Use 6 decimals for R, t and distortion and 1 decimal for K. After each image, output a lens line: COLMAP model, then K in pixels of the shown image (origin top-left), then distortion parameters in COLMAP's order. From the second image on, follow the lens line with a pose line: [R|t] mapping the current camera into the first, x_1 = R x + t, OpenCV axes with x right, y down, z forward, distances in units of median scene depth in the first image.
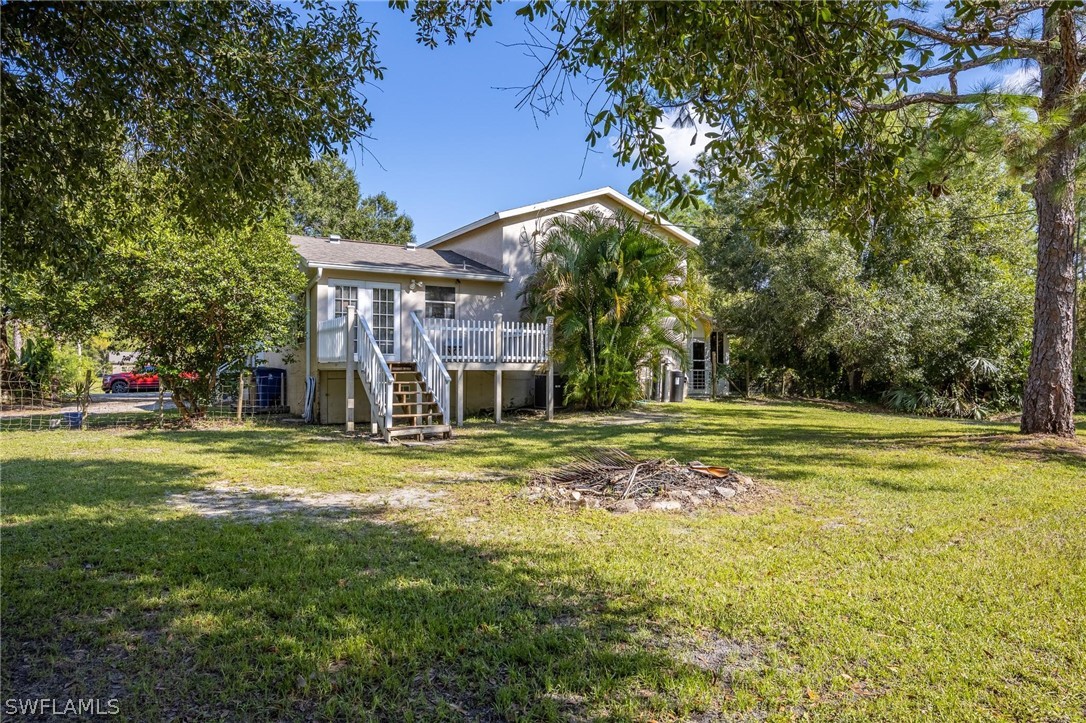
lens RADIAL K [[680.4, 0, 543.0], [0, 680.4, 361.5], [0, 0, 1]] dist [0.001858, 0.000205]
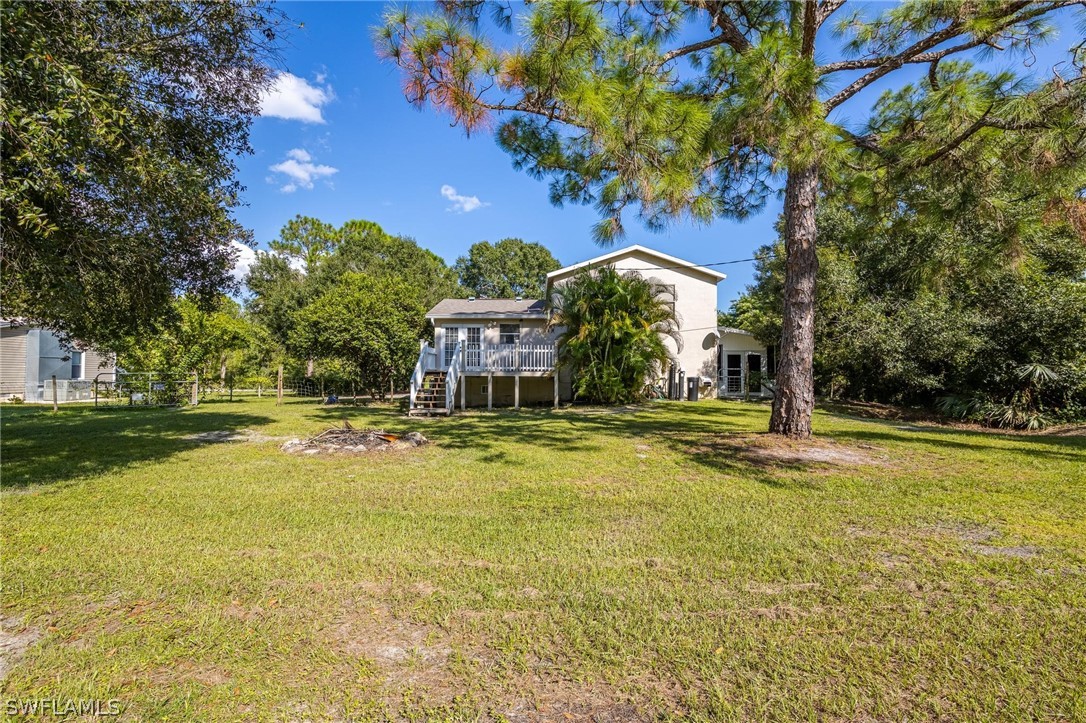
lens RADIAL K [[465.8, 0, 545.3], [0, 465.8, 370.3], [0, 0, 1]] dist [-0.000449, -0.000045]
pose [[0.855968, -0.005724, -0.516997, 0.507208], [0.004378, 0.999983, -0.003824, 0.002990], [0.517010, 0.001010, 0.855979, 0.106466]]
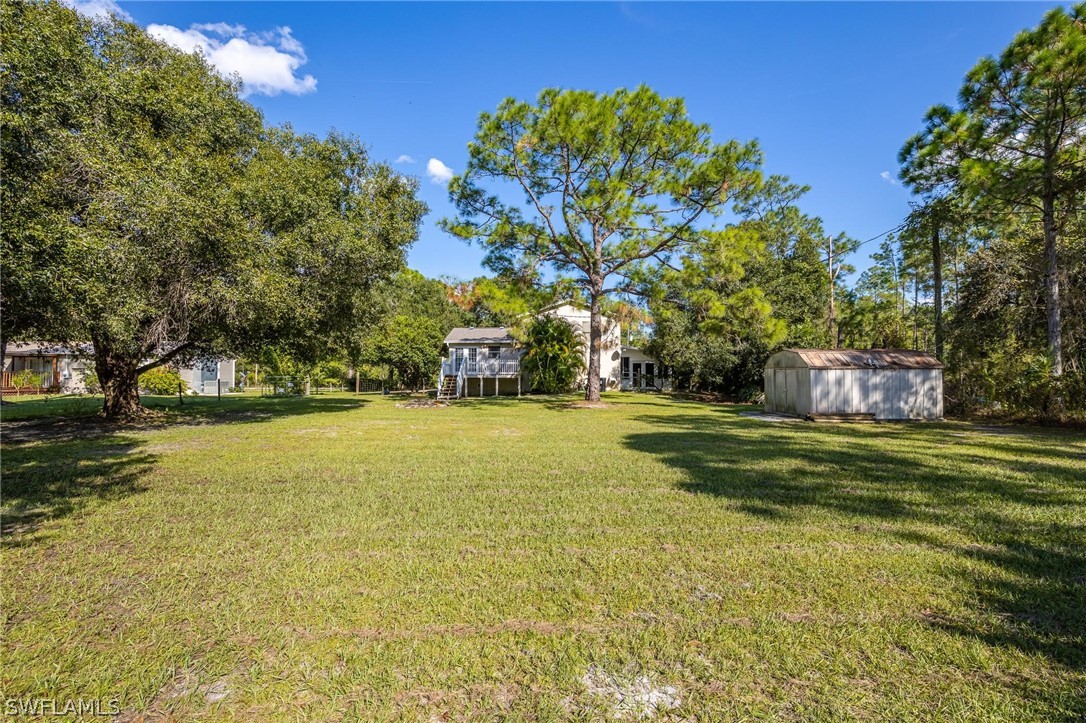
lens RADIAL K [[465.8, 0, 545.3], [0, 465.8, 370.3], [0, 0, 1]] dist [-0.000449, -0.000045]
pose [[0.850565, -0.009466, -0.525784, 1.013084], [0.009060, 0.999953, -0.003346, -0.007757], [0.525791, -0.001917, 0.850611, -0.462309]]
